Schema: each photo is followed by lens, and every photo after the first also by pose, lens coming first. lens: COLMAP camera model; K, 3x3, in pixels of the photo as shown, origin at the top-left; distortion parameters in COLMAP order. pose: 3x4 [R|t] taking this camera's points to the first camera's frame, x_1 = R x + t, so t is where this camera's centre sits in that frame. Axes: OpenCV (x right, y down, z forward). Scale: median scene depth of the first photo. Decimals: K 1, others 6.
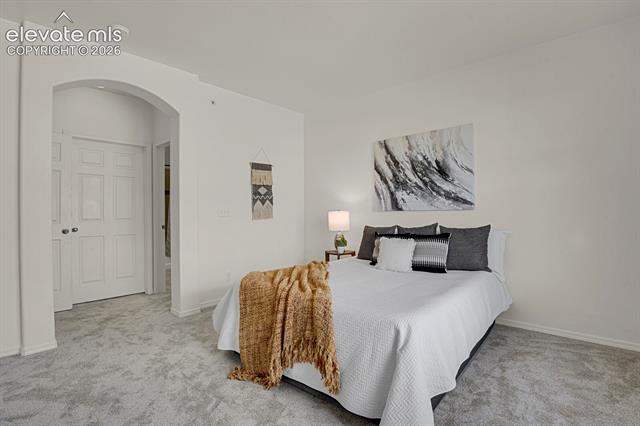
lens RADIAL K [[311.8, 0, 323.9], [0, 311.8, 213.9], [0, 0, 1]] dist [-0.026611, -0.002335]
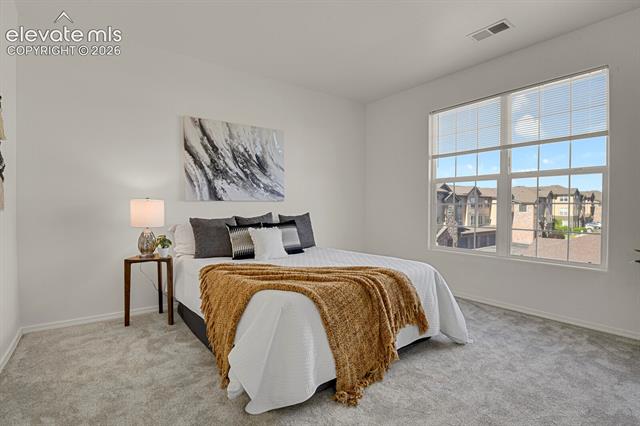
lens RADIAL K [[311.8, 0, 323.9], [0, 311.8, 213.9], [0, 0, 1]] dist [-0.026611, -0.002335]
pose [[0.201958, -0.012062, 0.979320, -0.617009], [0.003198, 0.999927, 0.011657, 0.019620], [-0.979389, 0.000778, 0.201982, 0.522548]]
